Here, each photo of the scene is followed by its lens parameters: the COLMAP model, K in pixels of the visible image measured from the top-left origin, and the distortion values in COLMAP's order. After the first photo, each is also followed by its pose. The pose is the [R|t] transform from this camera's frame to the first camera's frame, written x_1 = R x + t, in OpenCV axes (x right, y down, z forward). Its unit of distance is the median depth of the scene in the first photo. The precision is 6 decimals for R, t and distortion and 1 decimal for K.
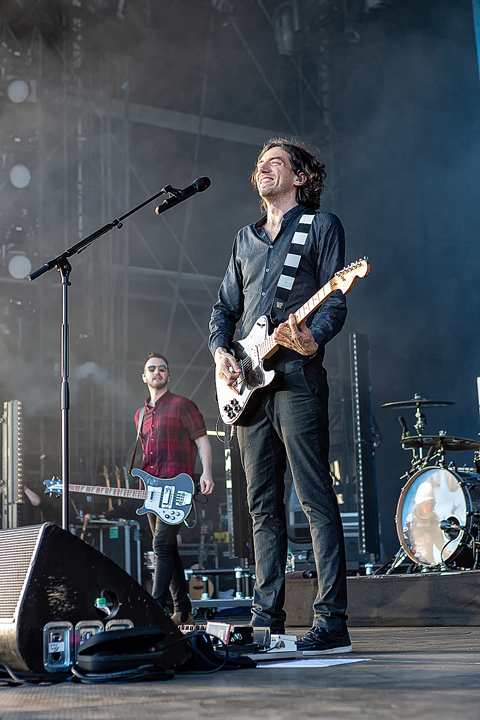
lens RADIAL K [[1399.1, 0, 254.2], [0, 1399.1, 358.9], [0, 0, 1]] dist [-0.024497, -0.157294]
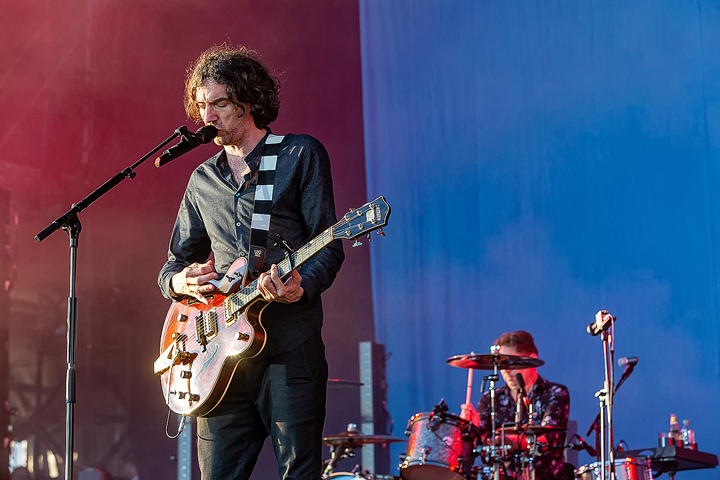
lens RADIAL K [[2304.1, 0, 360.0], [0, 2304.1, 240.0], [0, 0, 1]] dist [-0.213054, -2.129846]
pose [[0.968750, 0.070023, 0.237950, -0.288740], [-0.067977, 0.997545, -0.016806, -0.046178], [-0.238543, 0.000106, 0.971132, -0.321490]]
